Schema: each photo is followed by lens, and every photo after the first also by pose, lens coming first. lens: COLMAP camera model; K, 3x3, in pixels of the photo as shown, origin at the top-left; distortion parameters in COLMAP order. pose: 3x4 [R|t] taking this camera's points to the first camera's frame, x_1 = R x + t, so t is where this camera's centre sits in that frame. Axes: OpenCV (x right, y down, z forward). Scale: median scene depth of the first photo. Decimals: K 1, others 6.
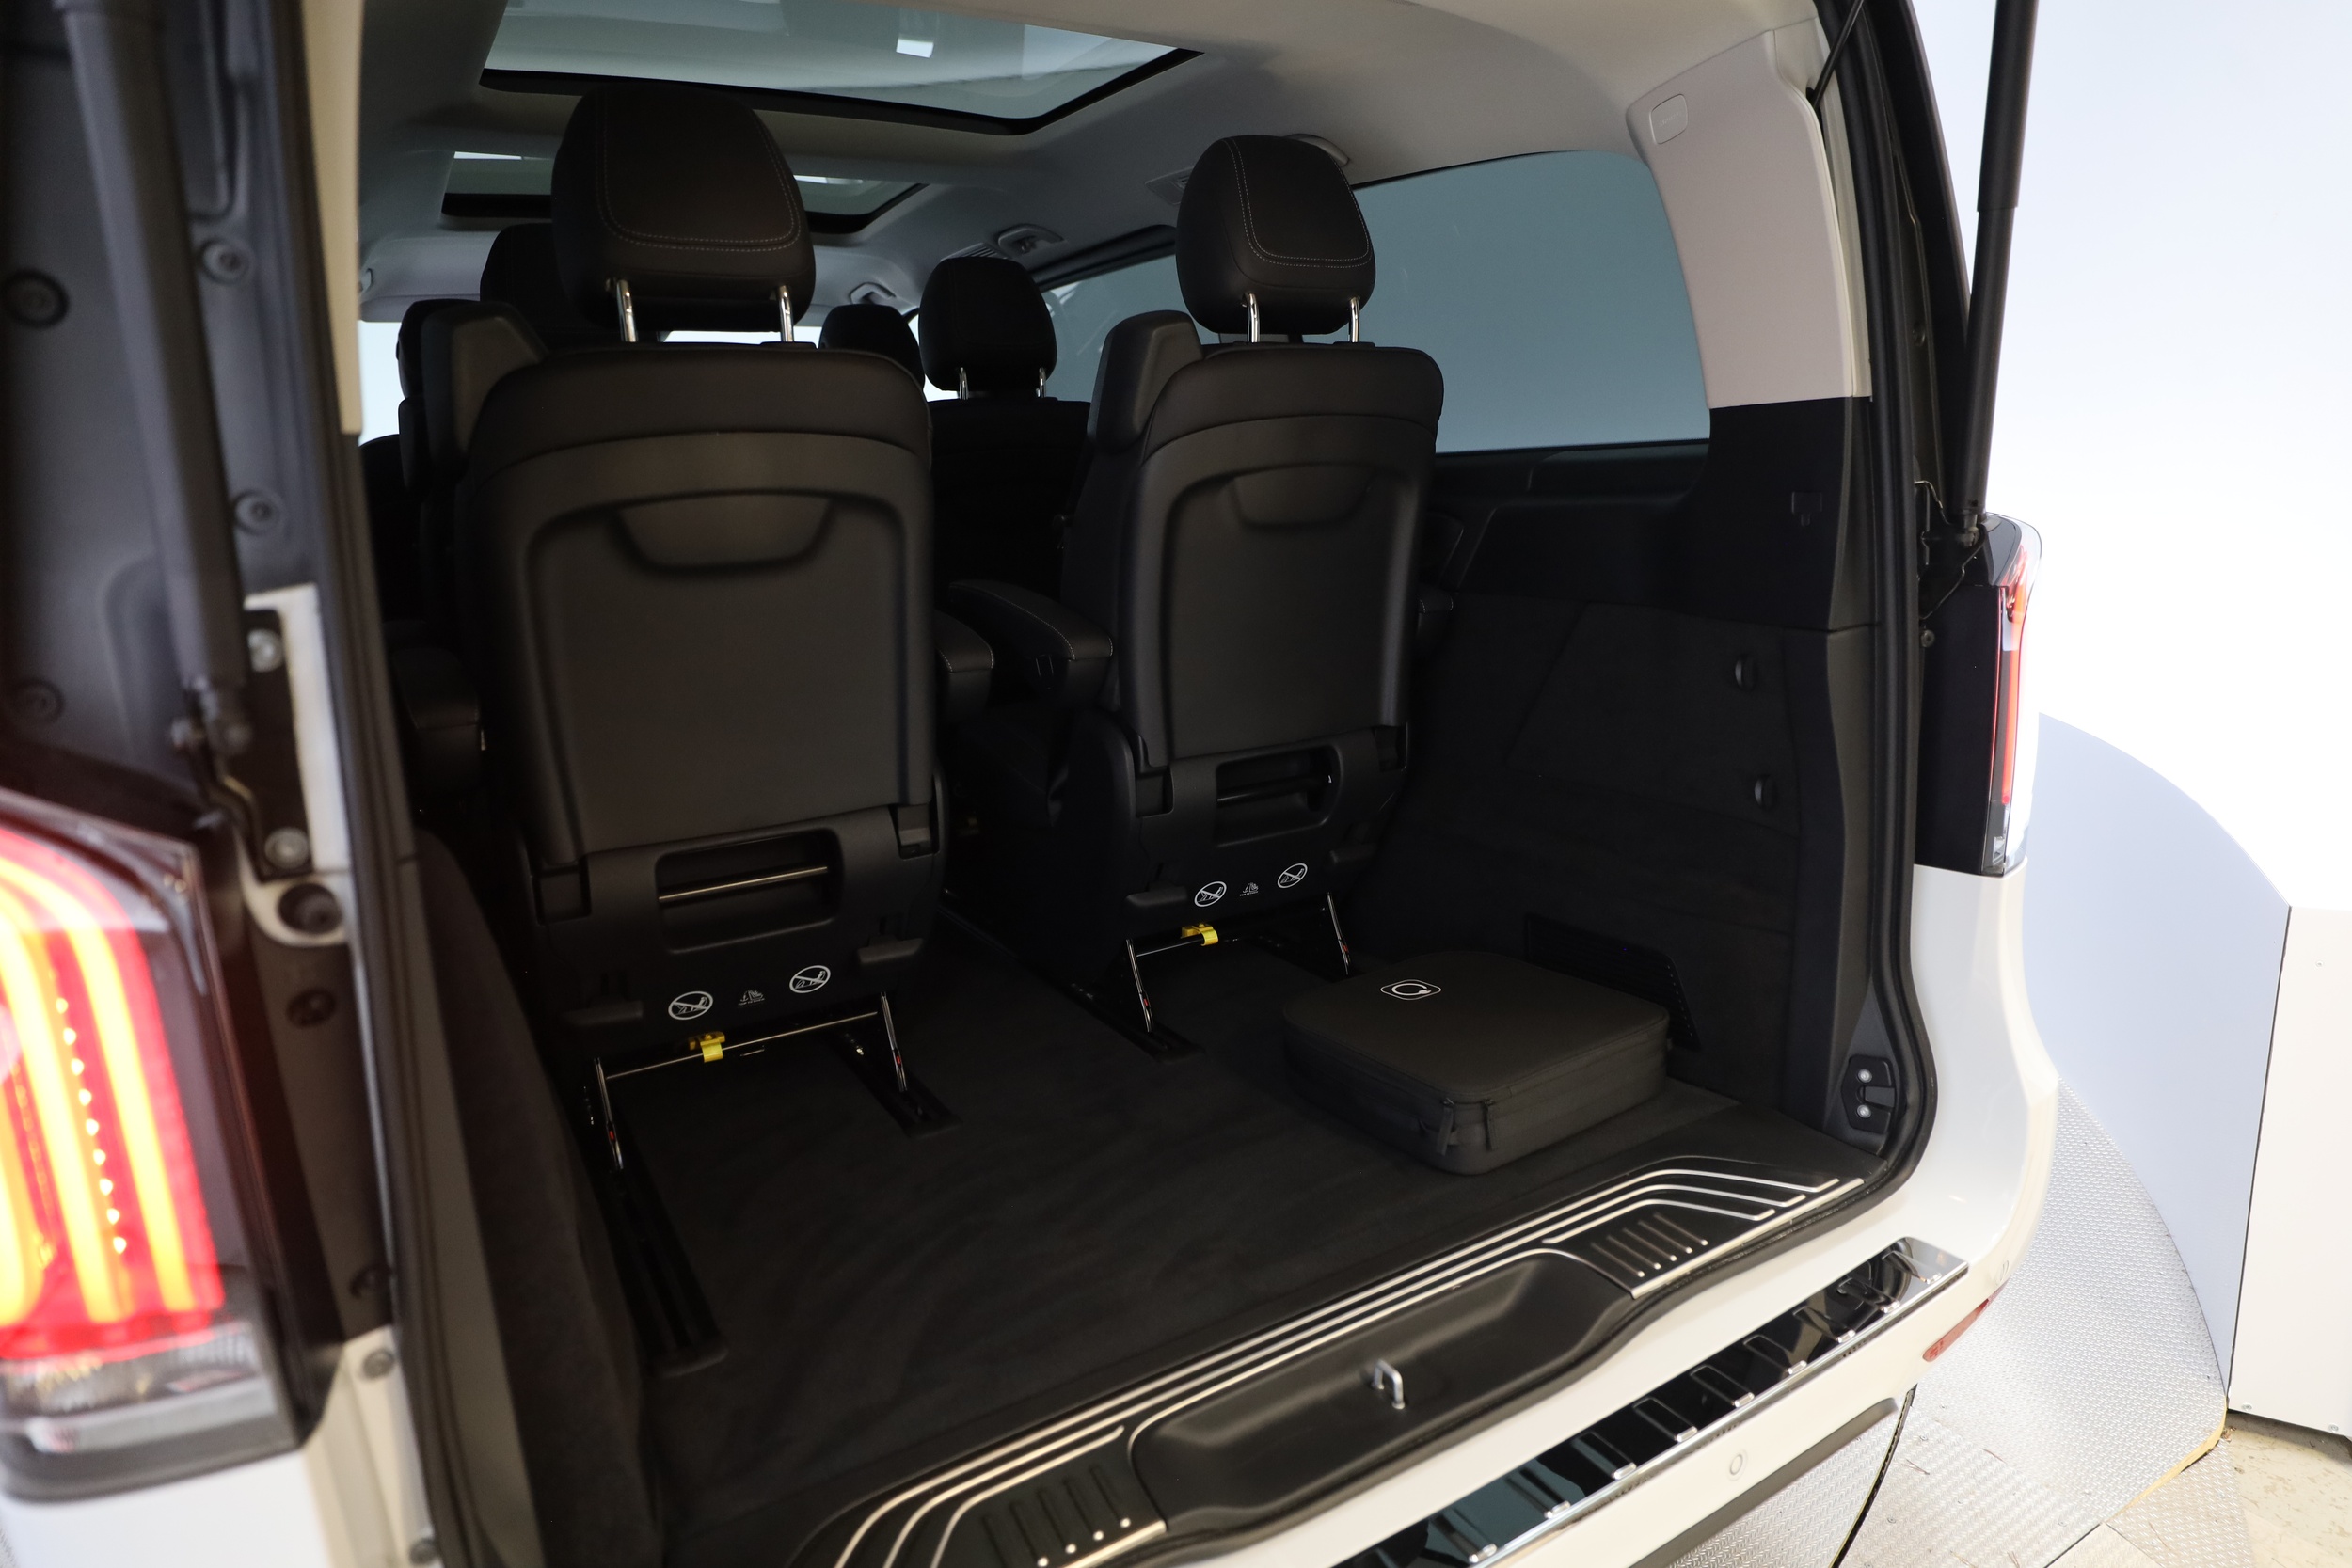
lens RADIAL K [[1343.3, 0, 1171.2], [0, 1343.3, 780.0], [0, 0, 1]] dist [-0.011357, 0.001684]
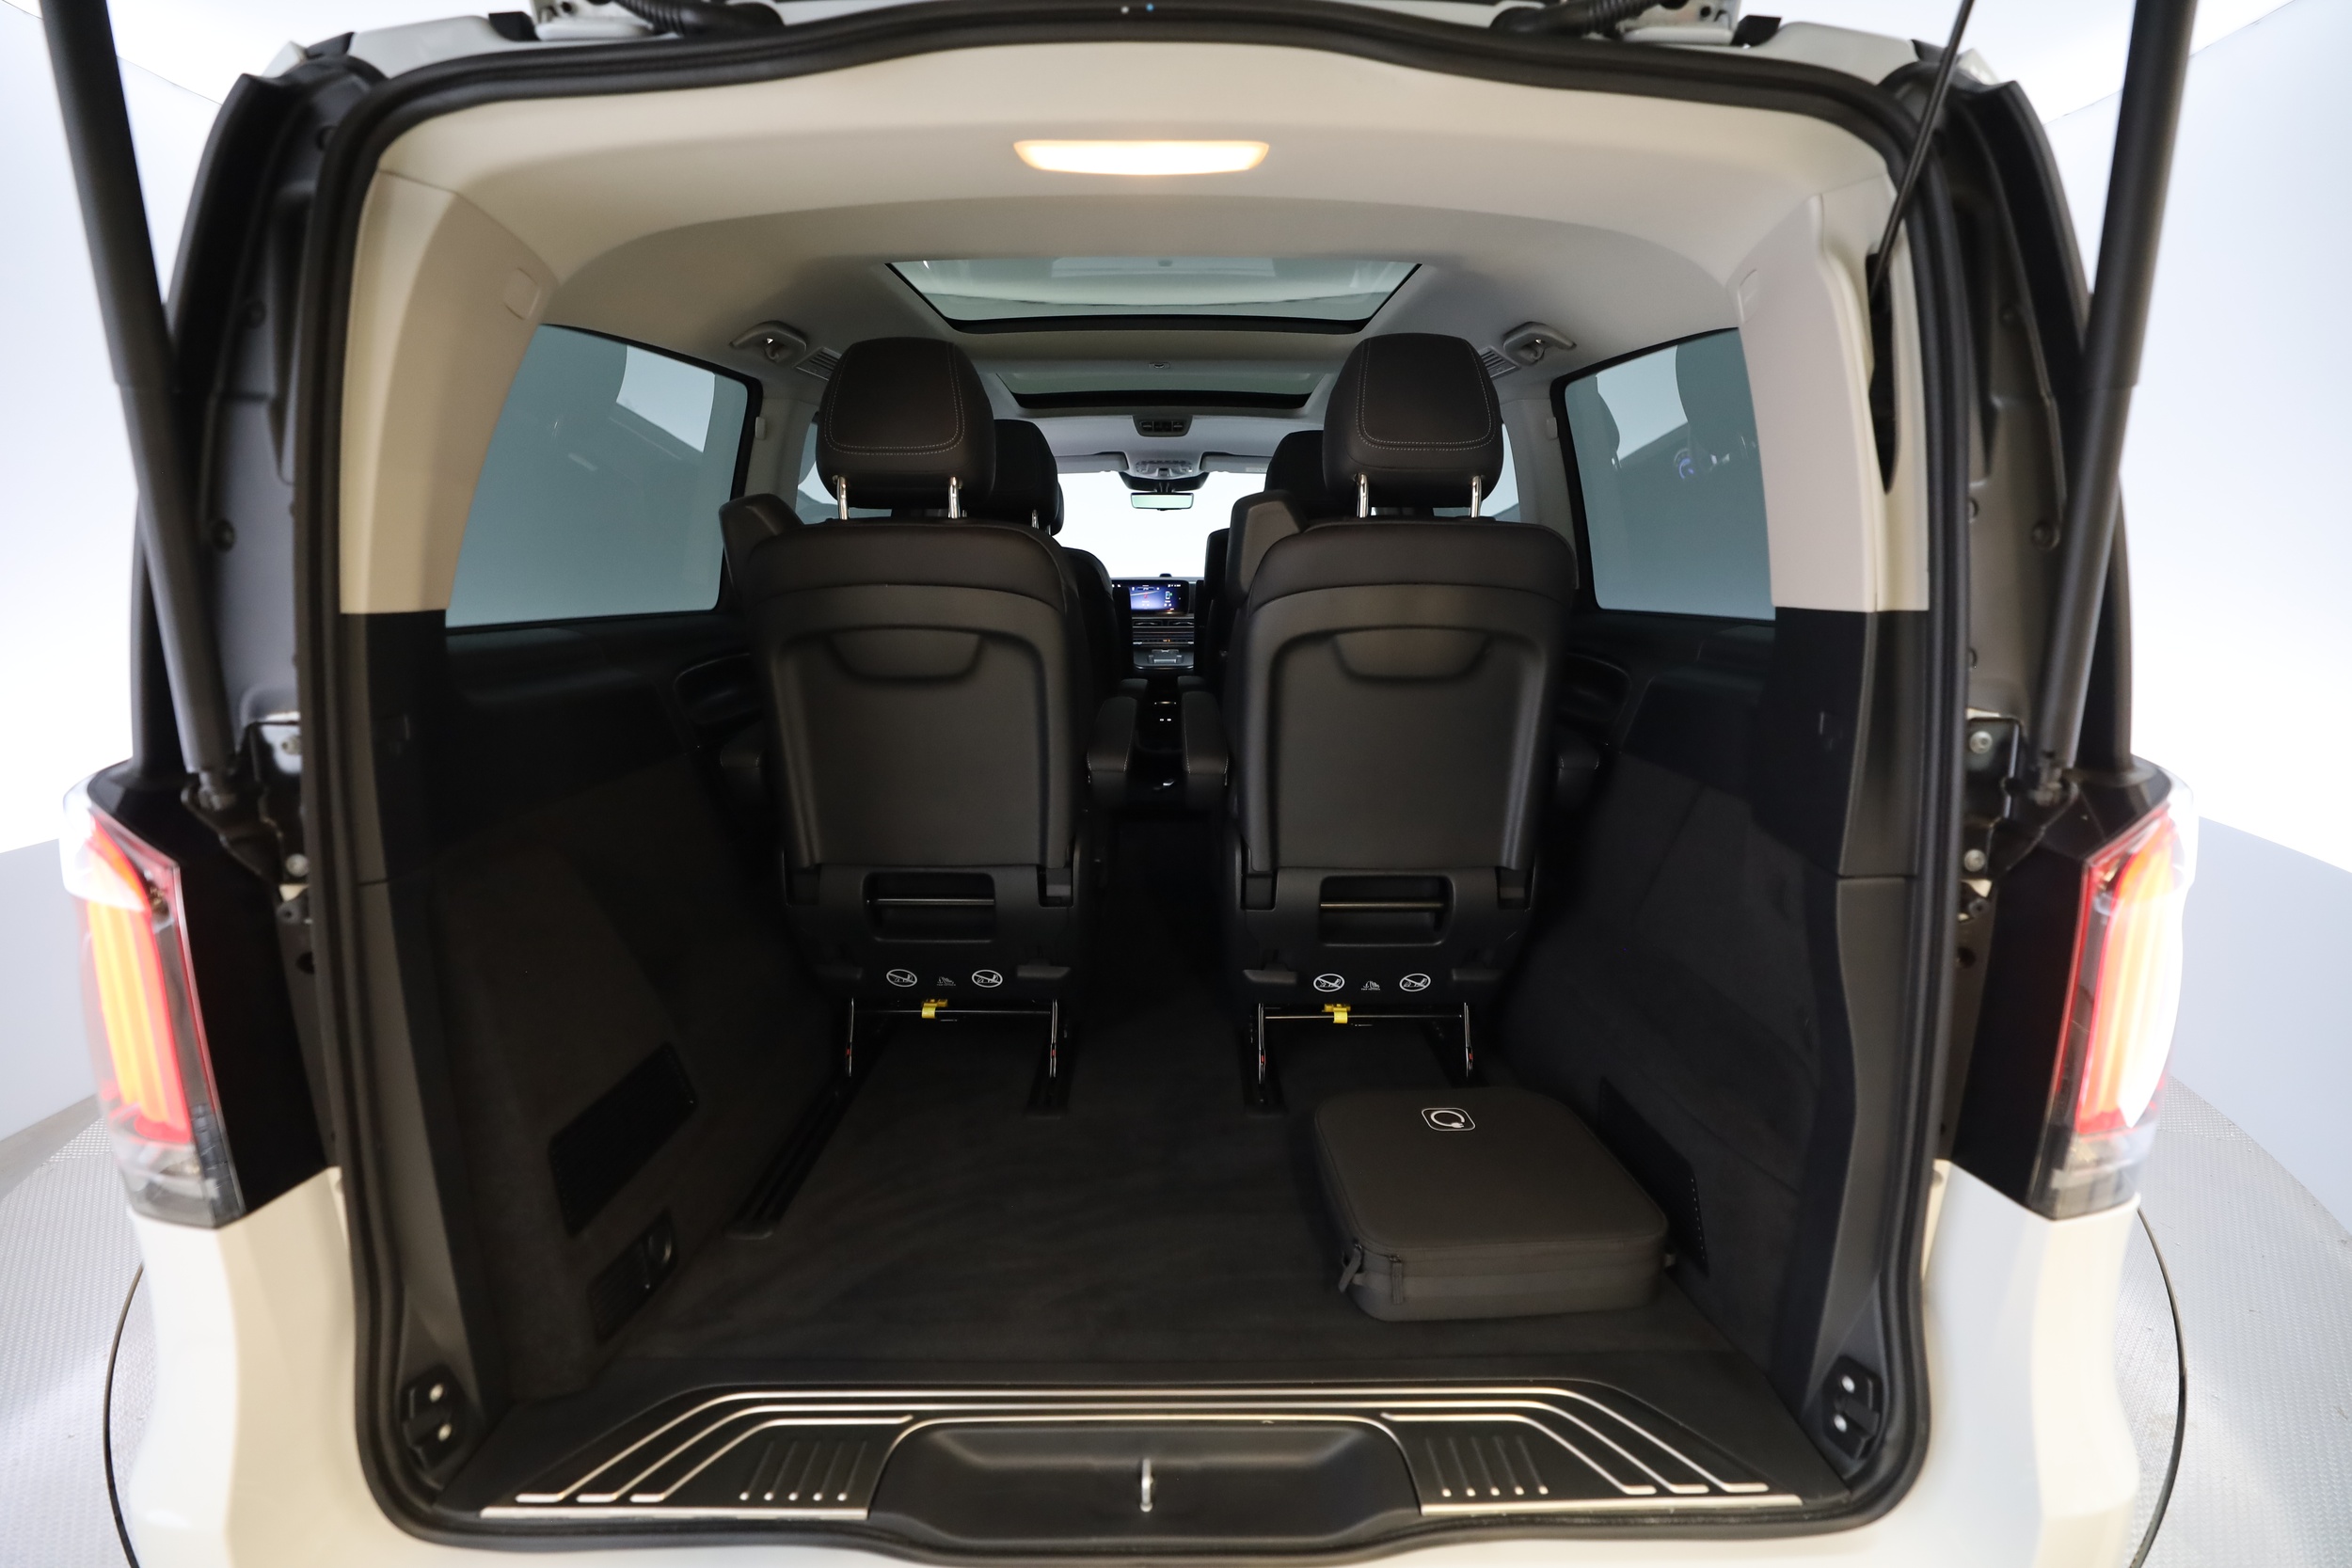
lens RADIAL K [[1004.7, 0, 1169.9], [0, 1004.7, 781.3], [0, 0, 1]] dist [-0.038660, 0.010002]
pose [[0.863258, 0.145479, -0.483345, 0.372581], [-0.151036, 0.988141, 0.027663, -0.110601], [0.481637, 0.049122, 0.874993, 0.207263]]
